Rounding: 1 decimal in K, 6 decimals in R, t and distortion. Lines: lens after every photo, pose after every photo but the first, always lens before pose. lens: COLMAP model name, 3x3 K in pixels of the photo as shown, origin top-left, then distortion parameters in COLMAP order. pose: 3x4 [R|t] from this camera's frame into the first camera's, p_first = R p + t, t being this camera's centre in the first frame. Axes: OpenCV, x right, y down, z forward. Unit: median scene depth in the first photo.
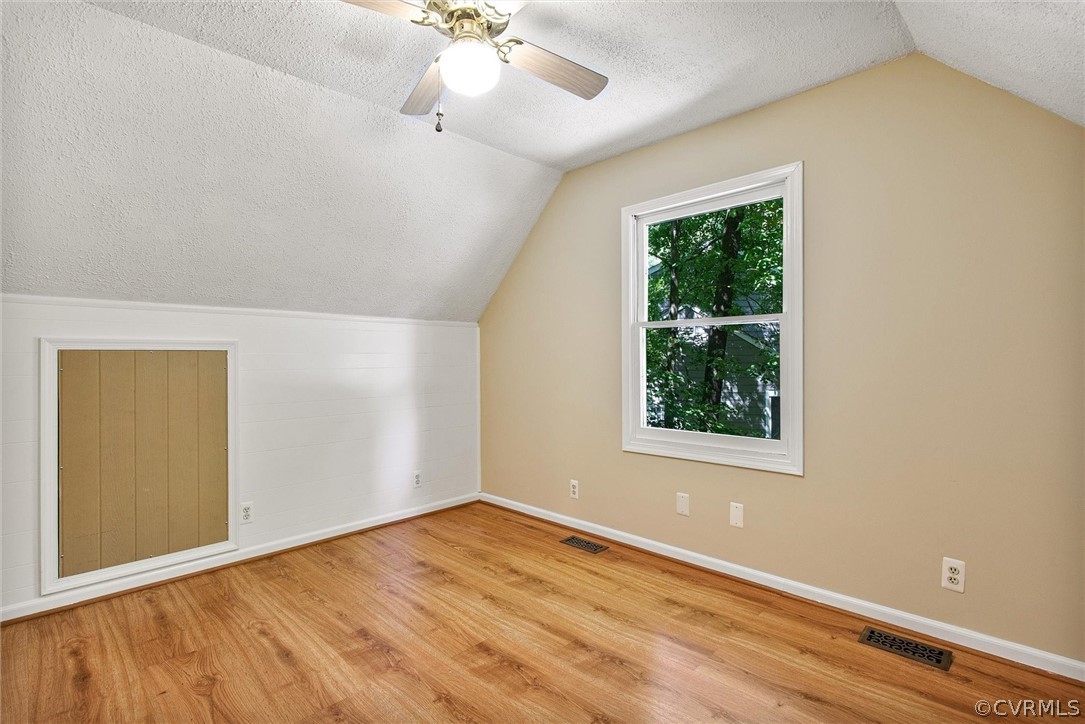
lens RADIAL K [[493.9, 0, 537.2], [0, 493.9, 363.2], [0, 0, 1]] dist [-0.001386, 0.000020]
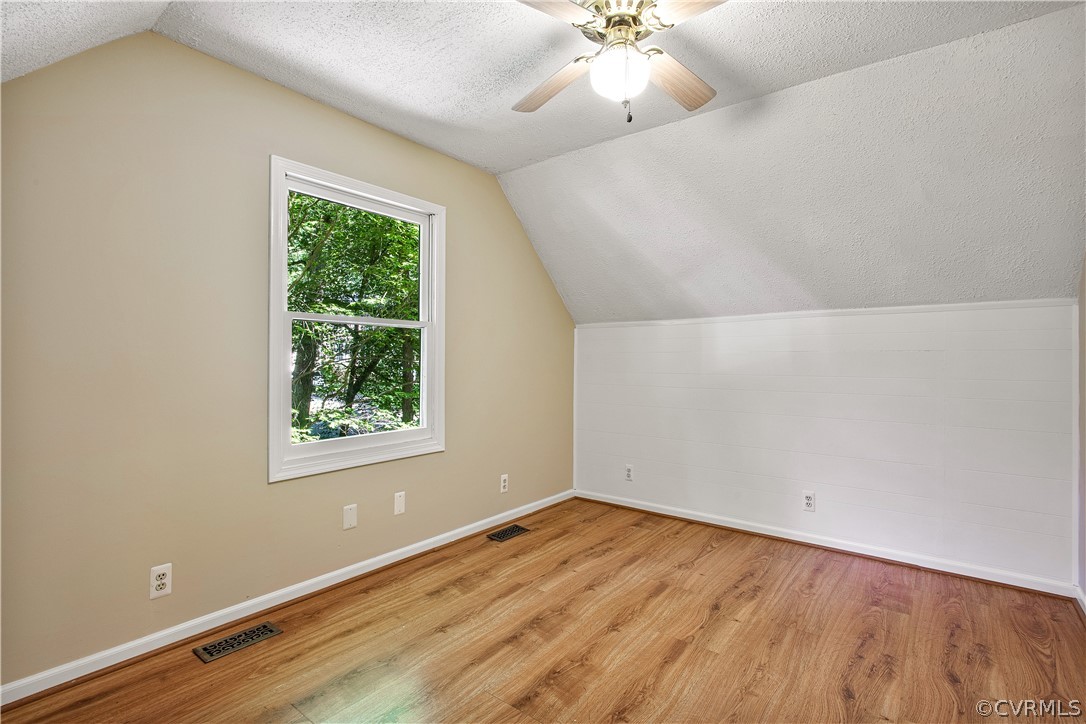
lens RADIAL K [[502.8, 0, 541.1], [0, 502.8, 363.5], [0, 0, 1]] dist [0.001919, -0.000524]
pose [[-0.100942, 0.001409, 0.994891, -0.822530], [0.001703, 0.999998, -0.001244, 0.001496], [-0.994891, 0.001569, -0.100944, 0.900943]]
